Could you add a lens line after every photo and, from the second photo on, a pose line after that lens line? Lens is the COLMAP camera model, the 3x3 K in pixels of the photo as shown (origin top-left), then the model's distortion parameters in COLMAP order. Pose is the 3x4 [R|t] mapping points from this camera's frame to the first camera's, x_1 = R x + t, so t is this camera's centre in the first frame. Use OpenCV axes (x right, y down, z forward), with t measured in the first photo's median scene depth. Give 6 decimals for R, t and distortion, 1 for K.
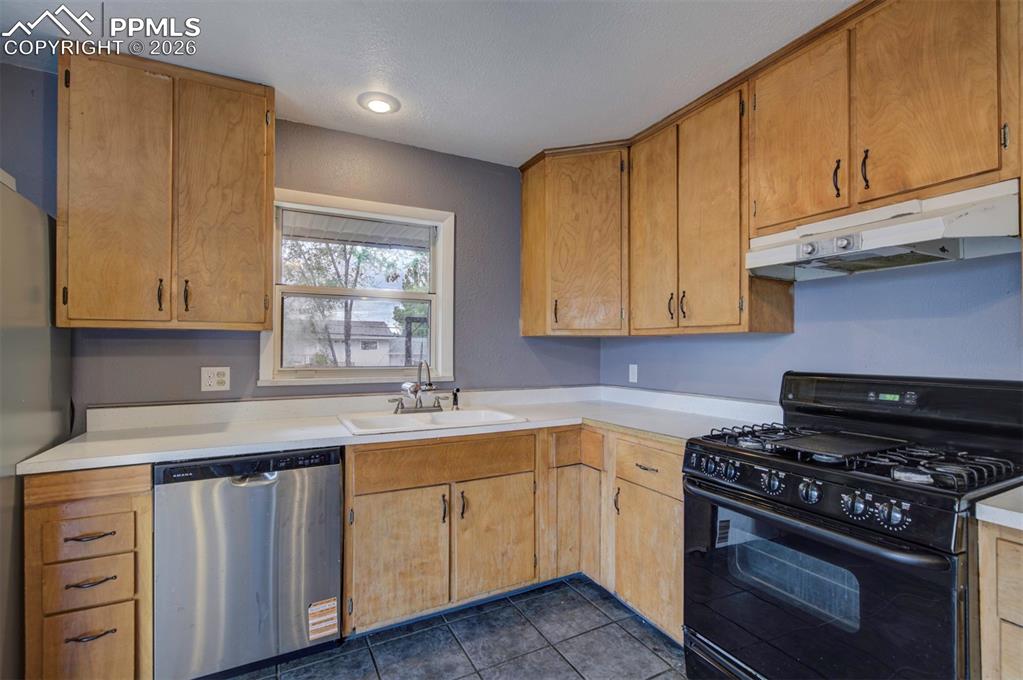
lens RADIAL K [[460.4, 0, 508.2], [0, 460.4, 341.3], [0, 0, 1]] dist [0.011049, -0.000715]
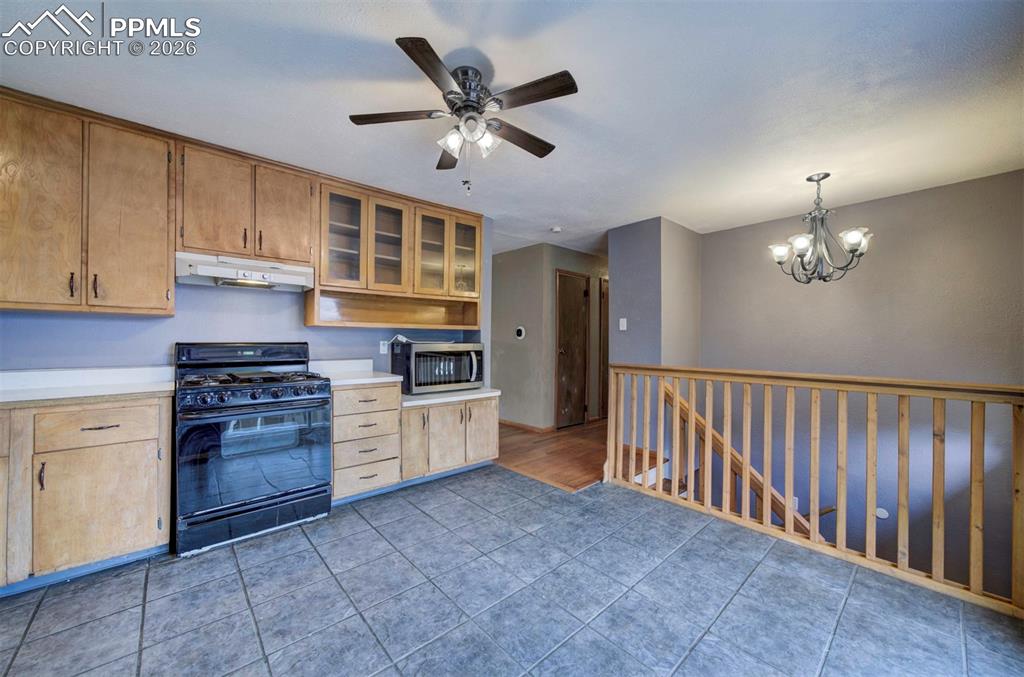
lens RADIAL K [[385.1, 0, 506.3], [0, 385.1, 339.5], [0, 0, 1]] dist [-0.001213, -0.000016]
pose [[-0.242054, 0.001691, 0.970261, -0.816087], [-0.019076, 0.999797, -0.006502, 0.040635], [-0.970075, -0.020082, -0.241972, 0.254787]]
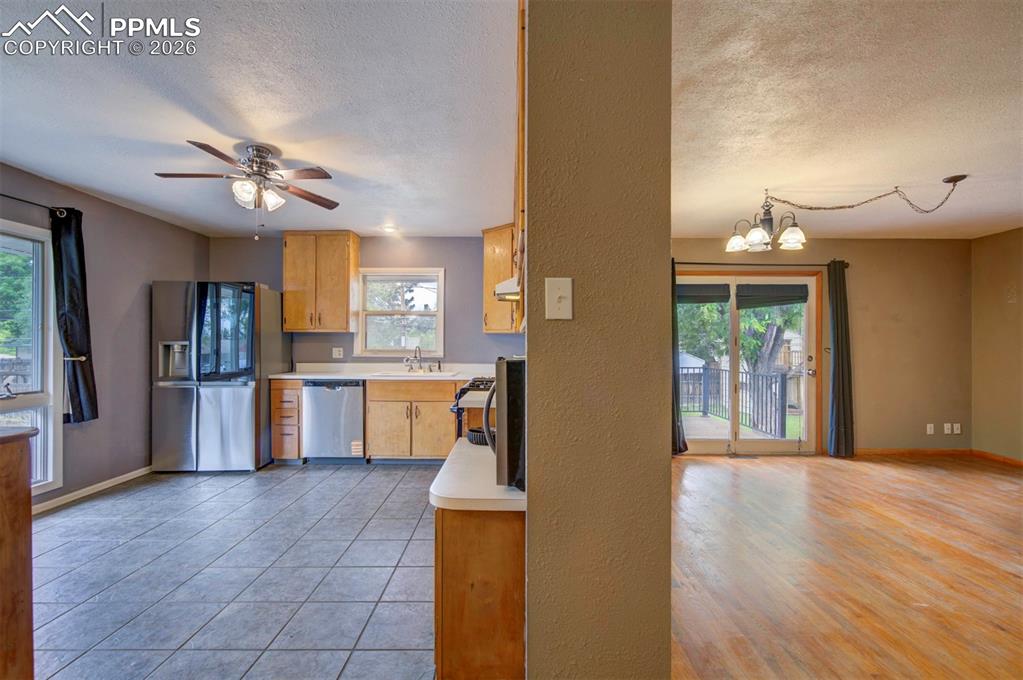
lens RADIAL K [[460.4, 0, 508.2], [0, 460.4, 341.3], [0, 0, 1]] dist [0.011049, -0.000715]
pose [[0.888944, 0.001833, -0.458012, 1.275962], [0.003202, 0.999943, 0.010218, 0.001786], [0.458005, -0.010550, 0.888887, -0.722480]]
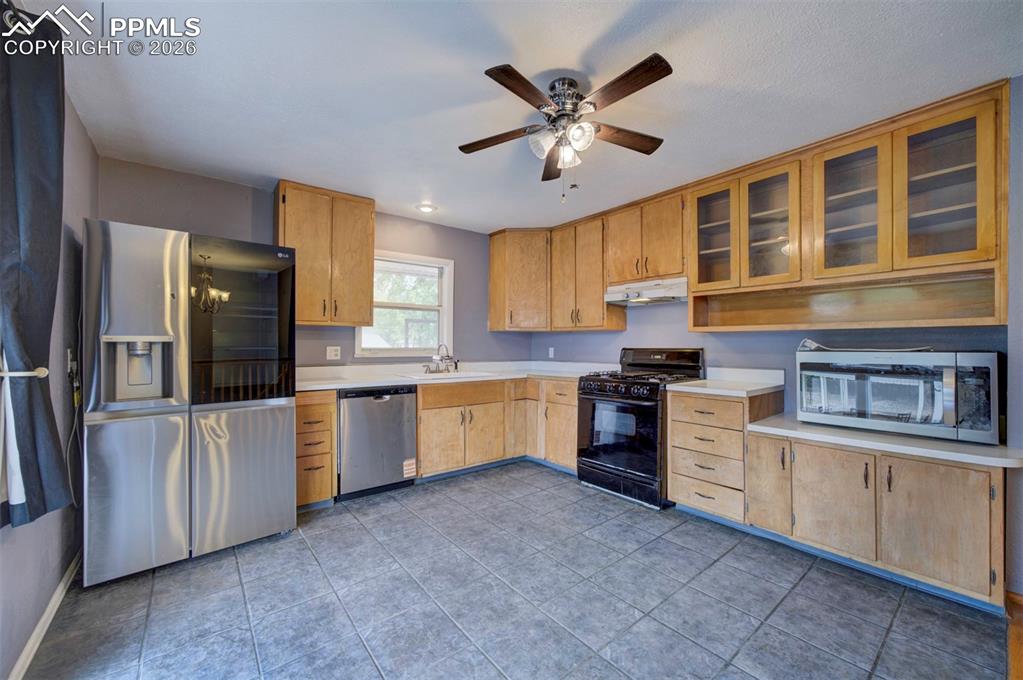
lens RADIAL K [[400.8, 0, 511.5], [0, 400.8, 340.0], [0, 0, 1]] dist [-0.001889, 0.000068]
pose [[0.980029, 0.003050, 0.198830, -0.270533], [-0.004244, 0.999975, 0.005579, 0.019454], [-0.198808, -0.006311, 0.980018, -0.707238]]
